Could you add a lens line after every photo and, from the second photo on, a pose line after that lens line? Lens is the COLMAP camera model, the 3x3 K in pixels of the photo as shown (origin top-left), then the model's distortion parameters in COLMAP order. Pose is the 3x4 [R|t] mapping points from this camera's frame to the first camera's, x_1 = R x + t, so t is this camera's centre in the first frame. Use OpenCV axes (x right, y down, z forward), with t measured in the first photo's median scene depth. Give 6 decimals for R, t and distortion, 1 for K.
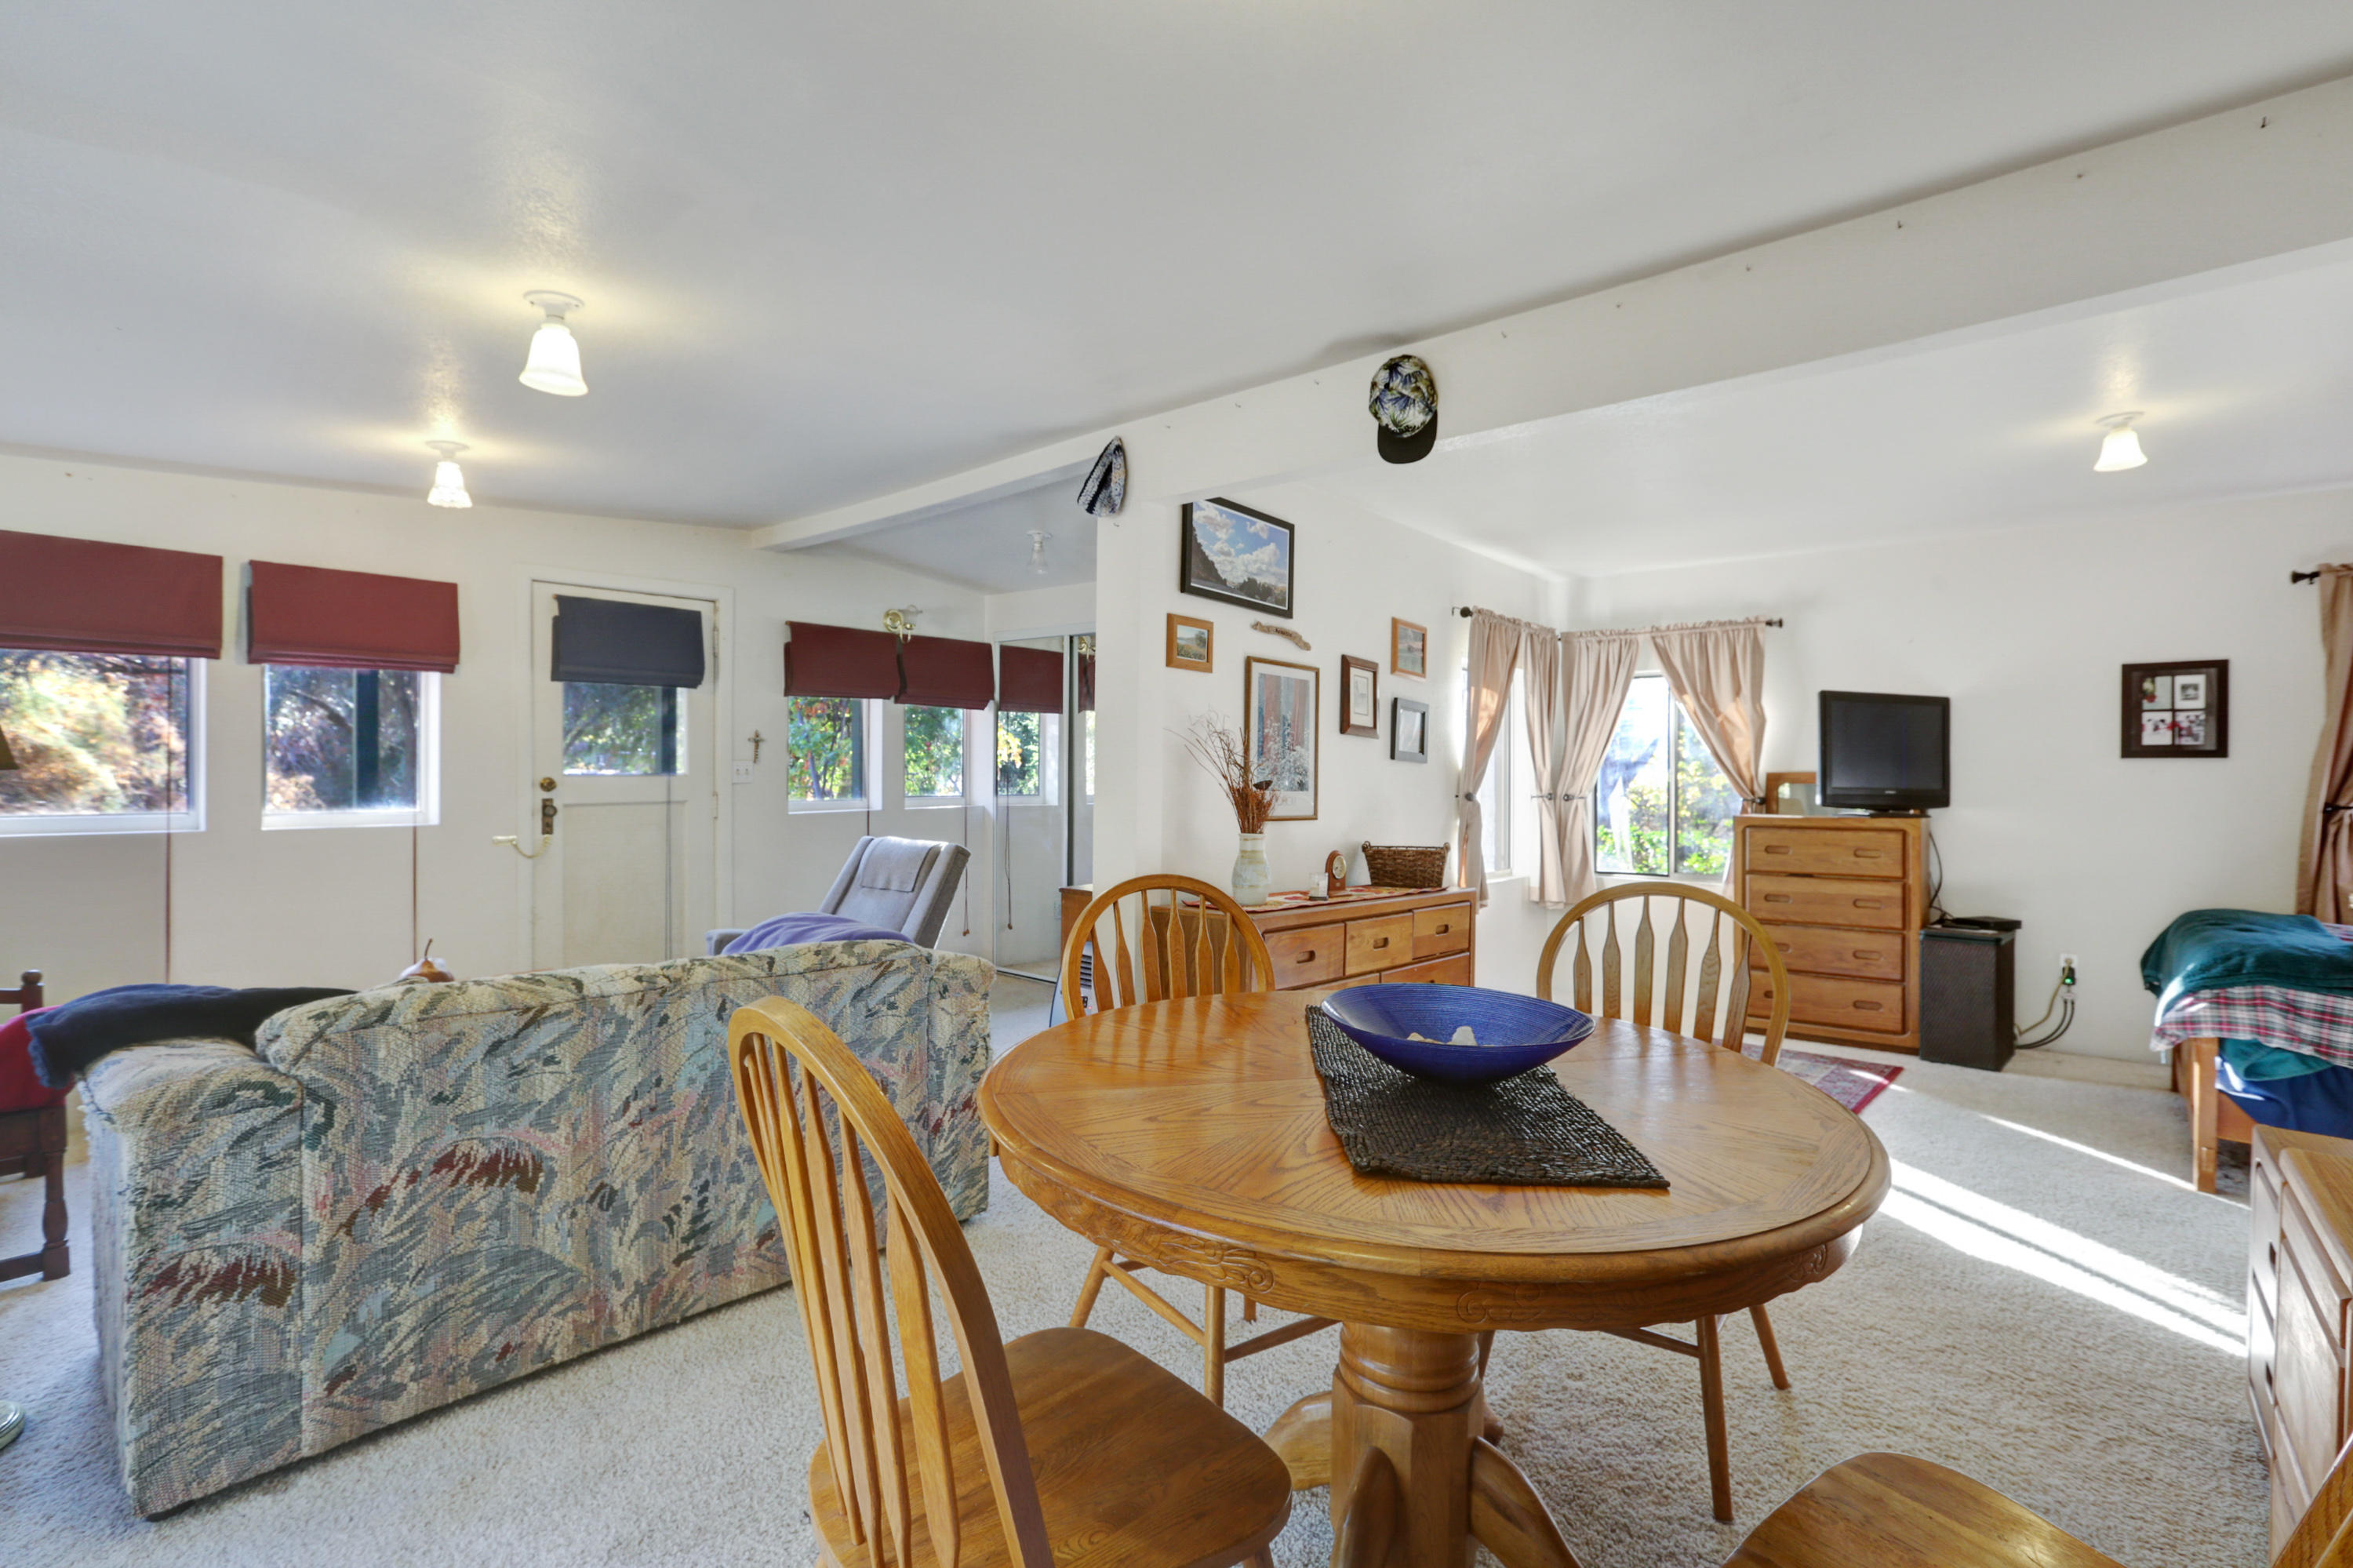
lens RADIAL K [[1093.8, 0, 1180.7], [0, 1093.8, 787.3], [0, 0, 1]] dist [-0.015177, 0.009542]
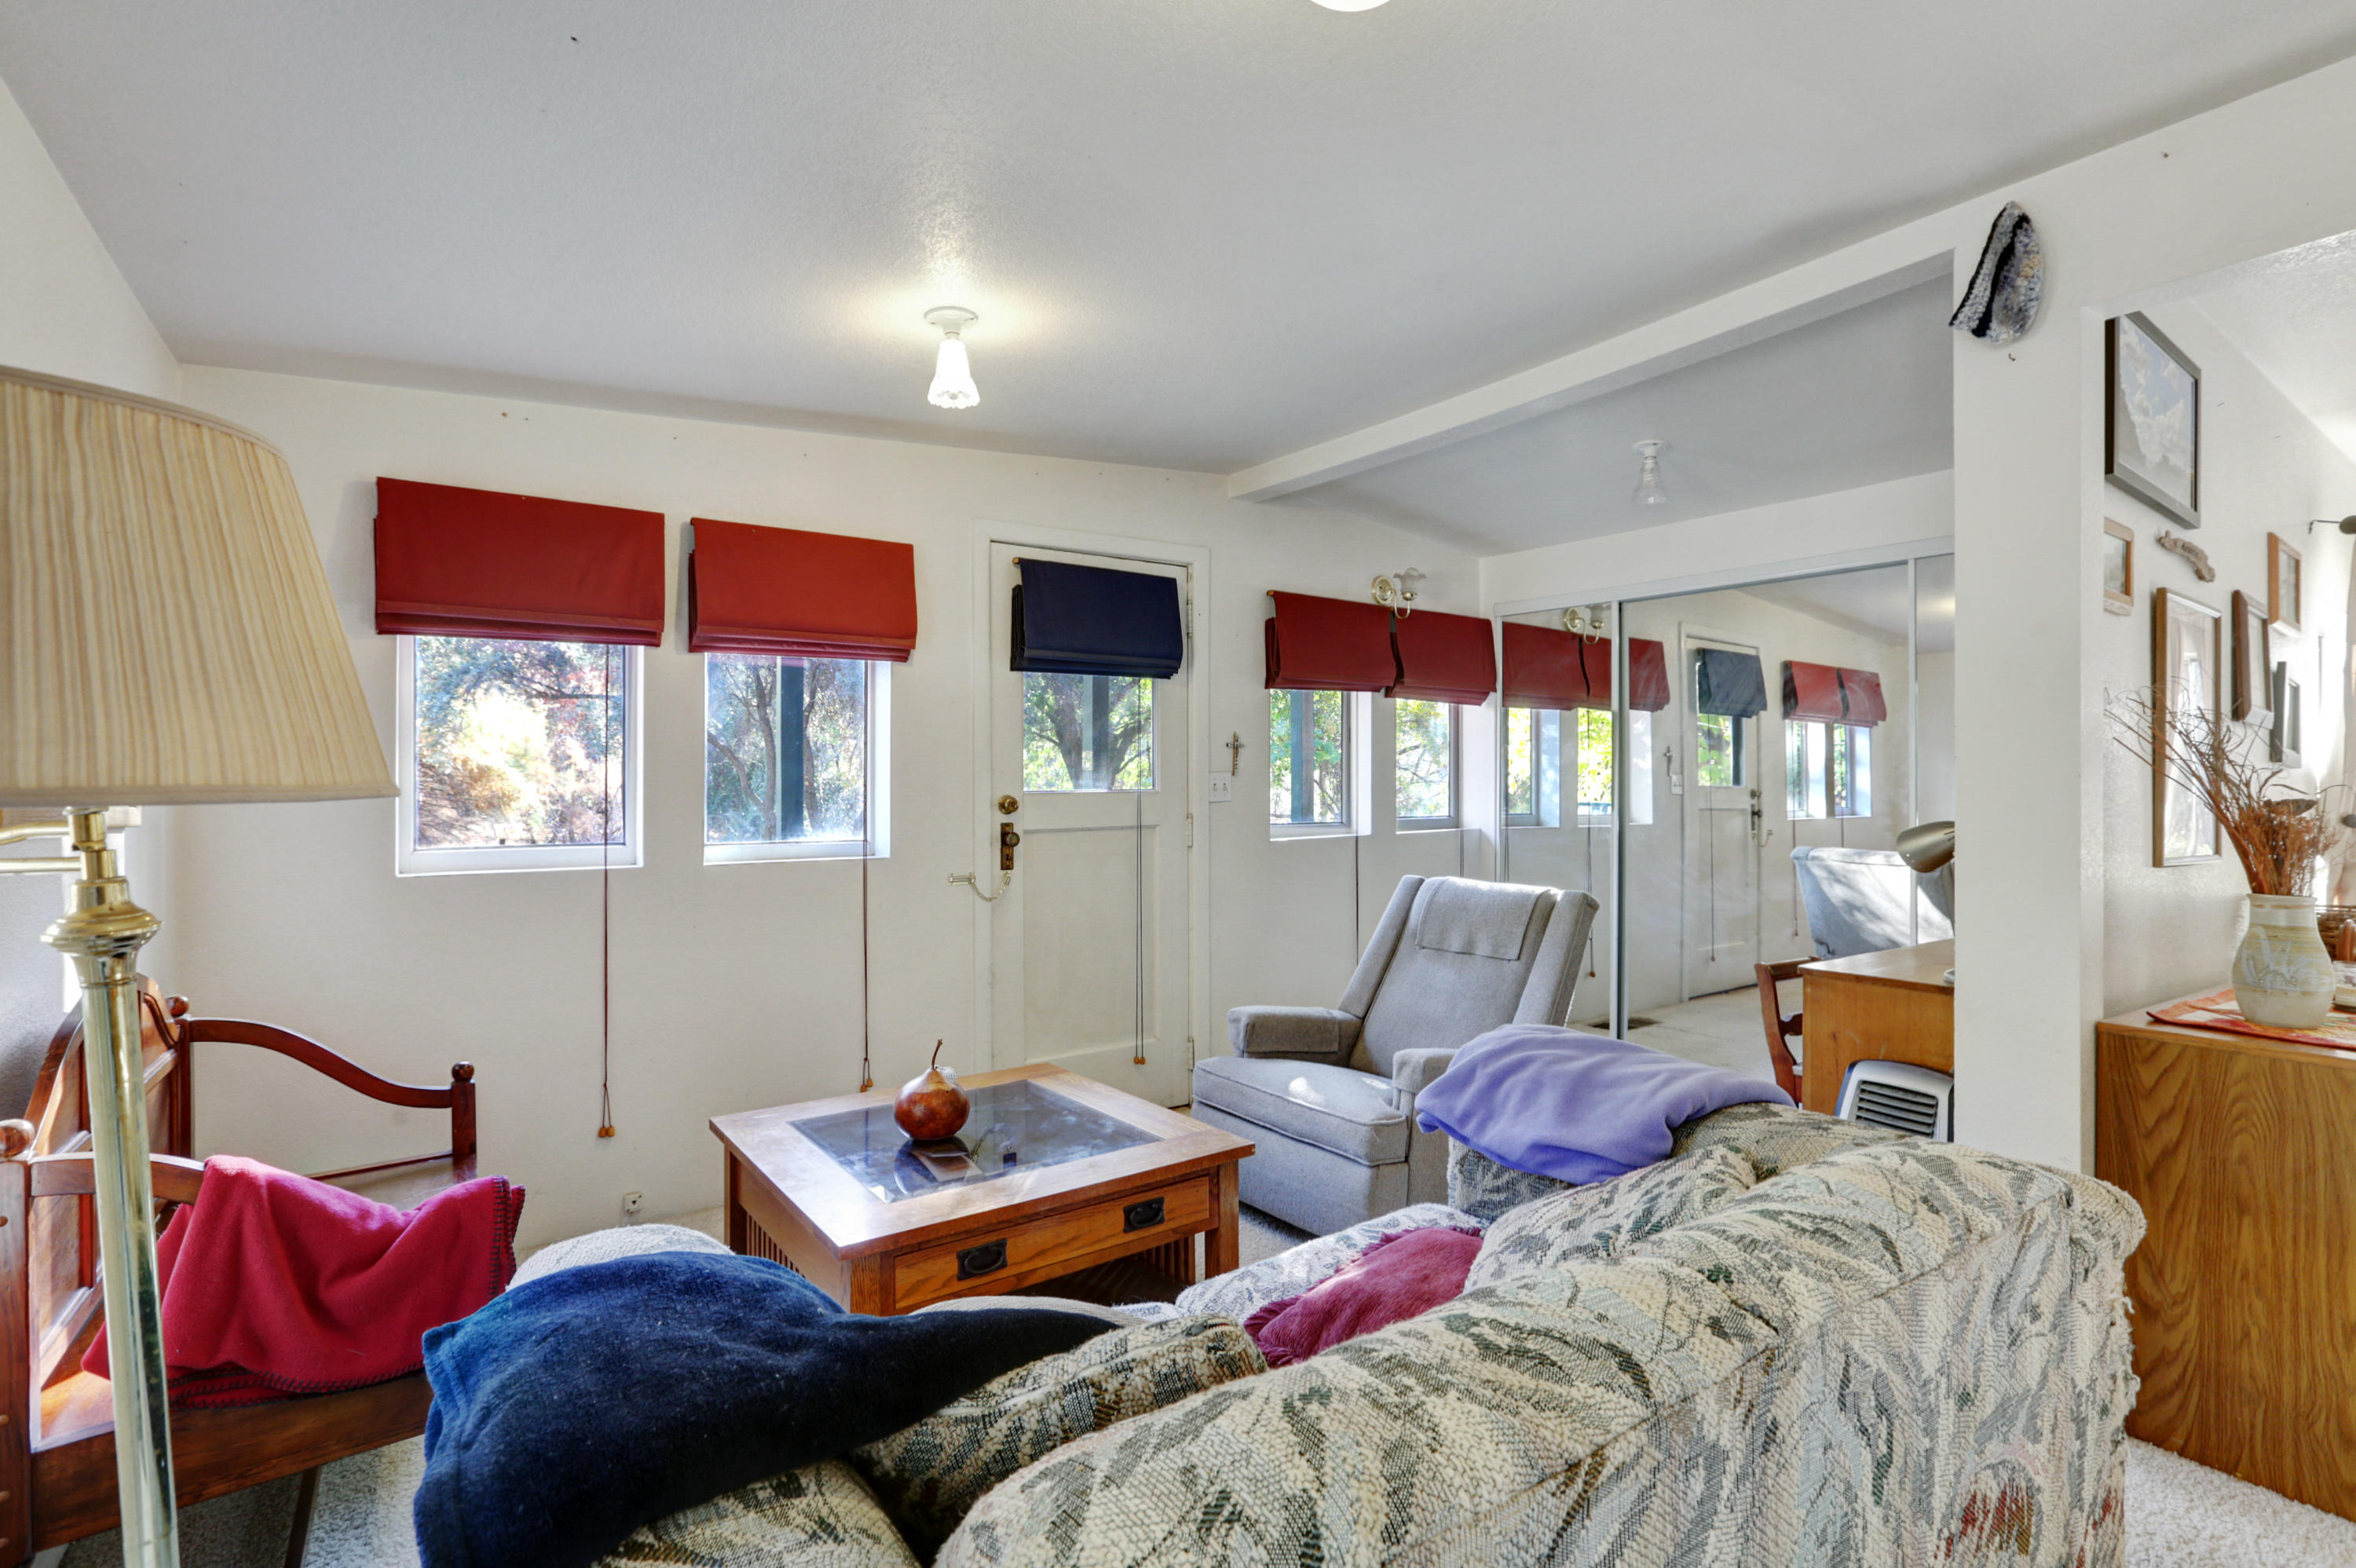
lens RADIAL K [[1091.9, 0, 1175.7], [0, 1091.9, 795.1], [0, 0, 1]] dist [-0.051100, 0.030190]
pose [[0.971659, -0.003552, -0.236359, -0.275314], [0.002631, 0.999988, -0.004214, -0.005798], [0.236371, 0.003473, 0.971657, 0.271128]]
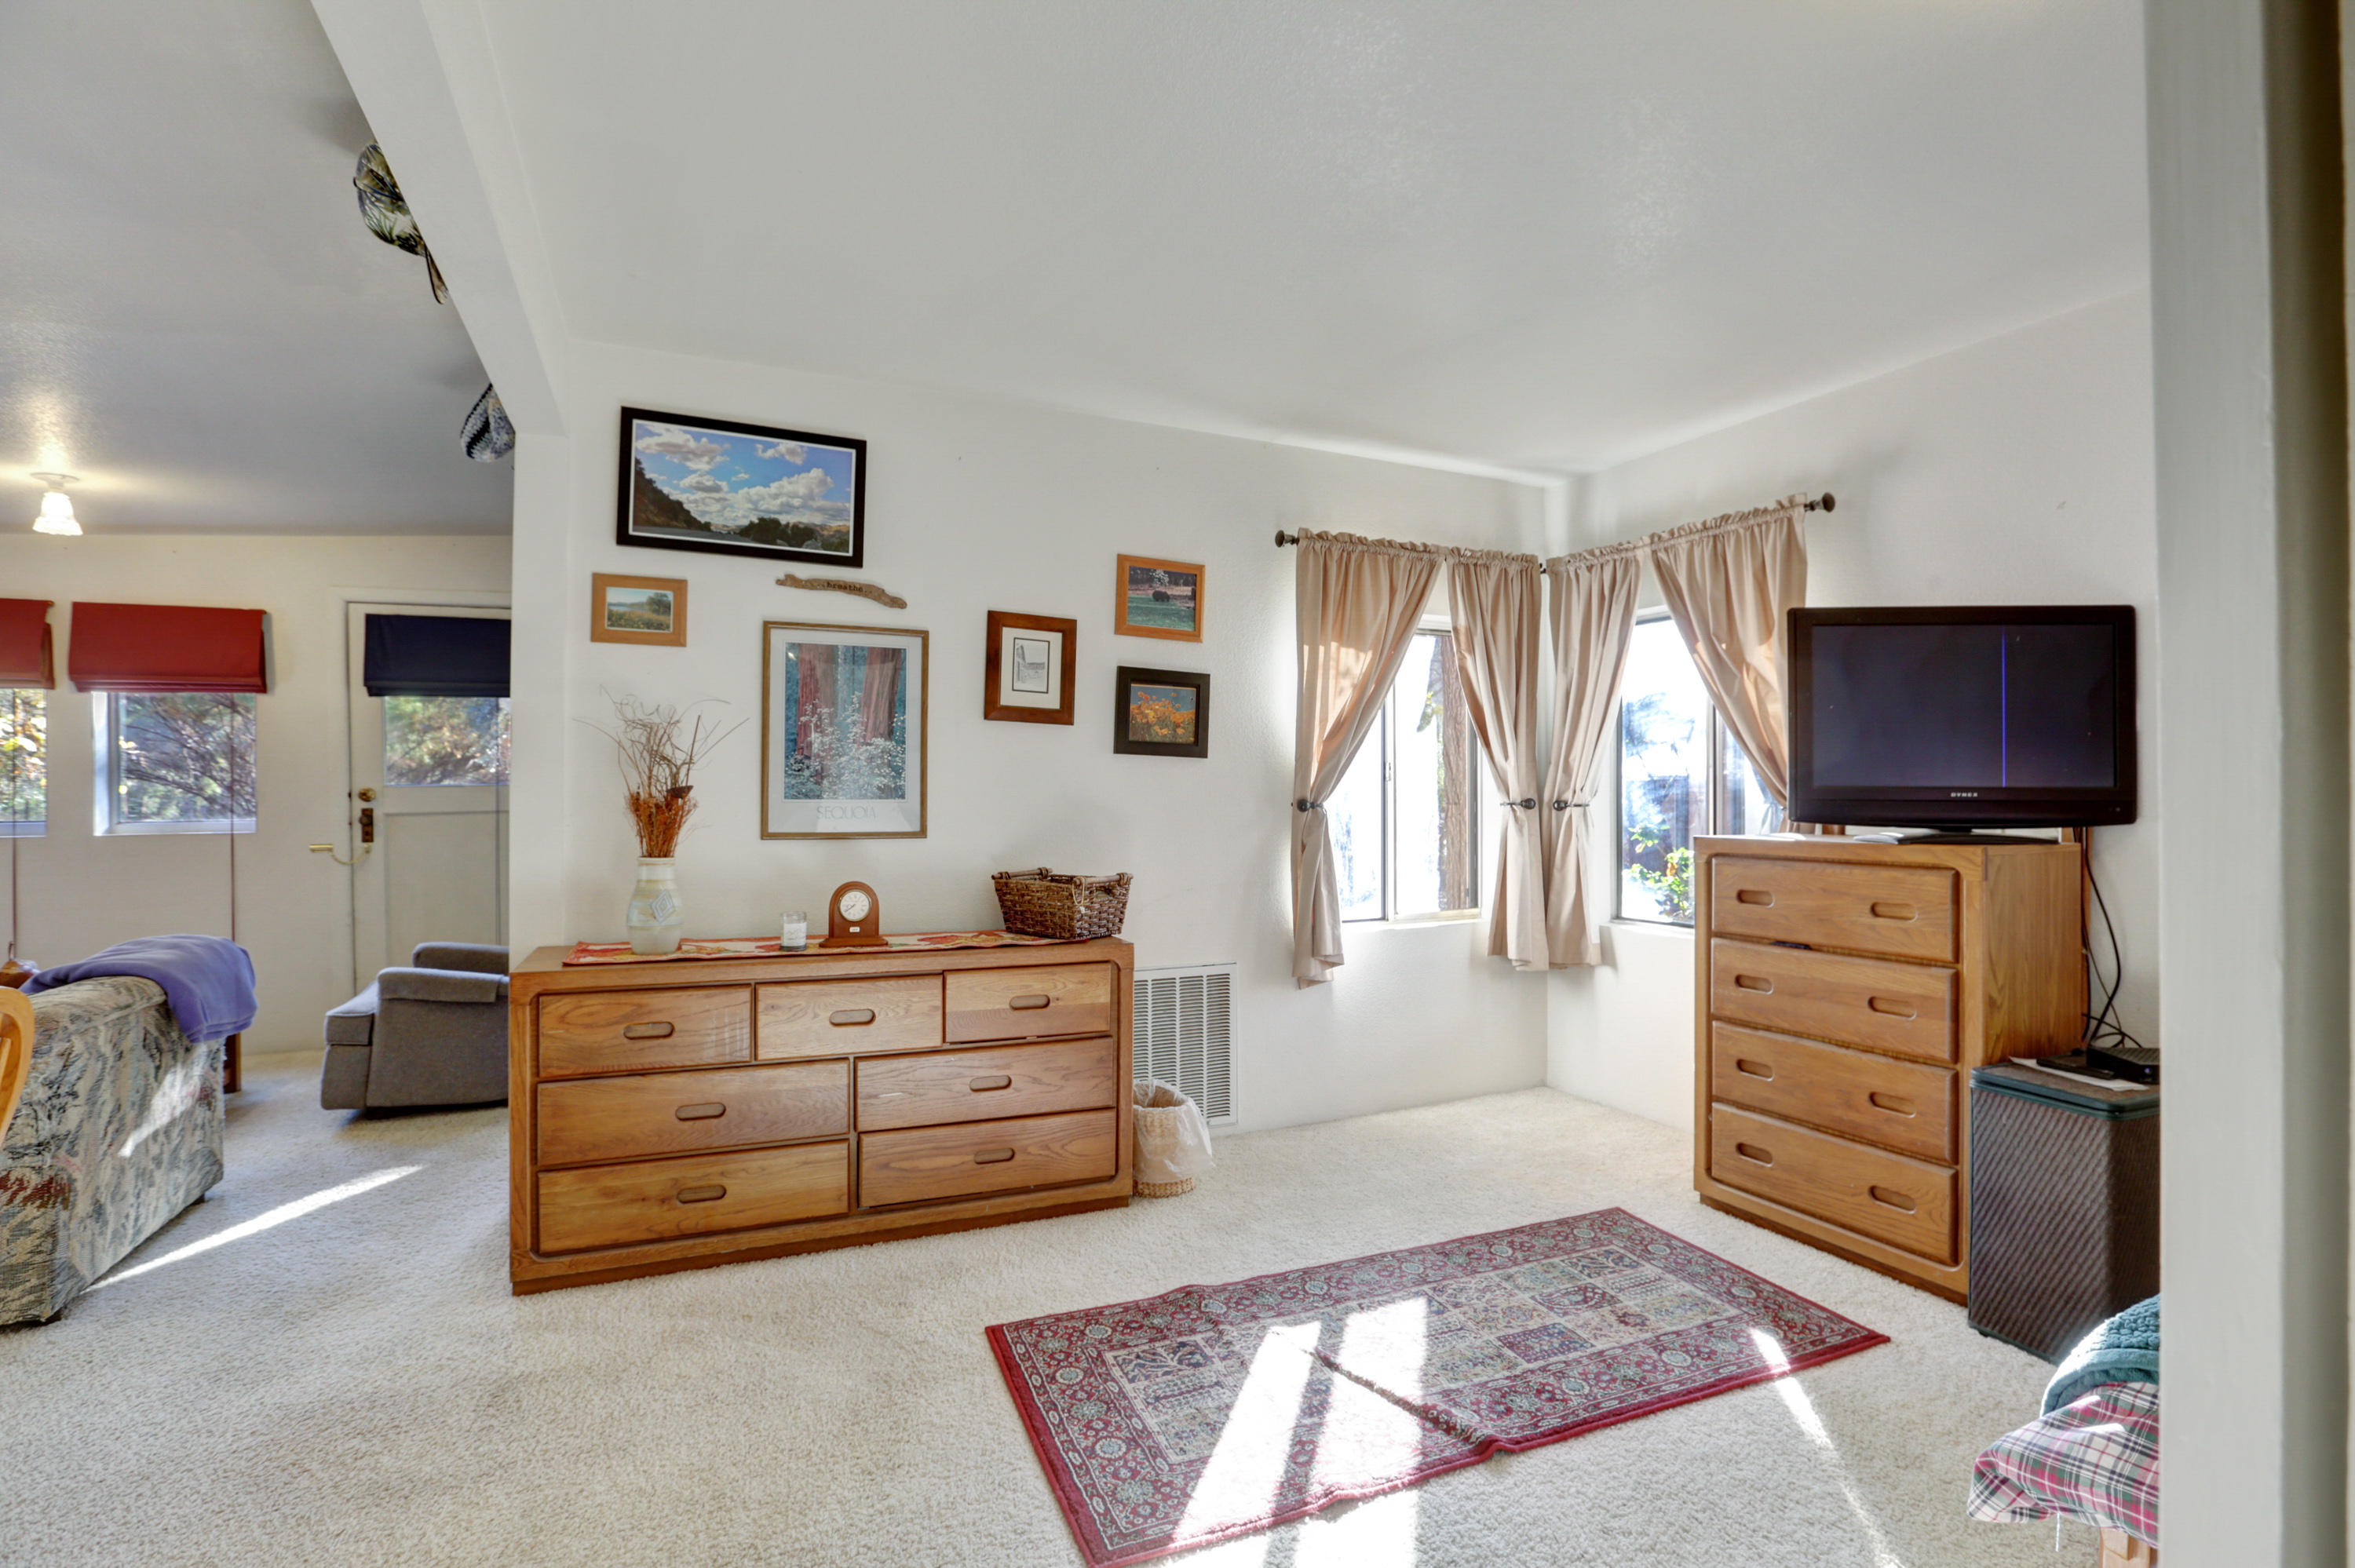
lens RADIAL K [[1091.4, 0, 1175.2], [0, 1091.4, 795.1], [0, 0, 1]] dist [-0.051100, 0.030190]
pose [[0.900738, -0.005517, -0.434327, 0.563168], [0.006568, 0.999978, 0.000920, 0.001479], [0.434312, -0.003681, 0.900755, 0.392646]]
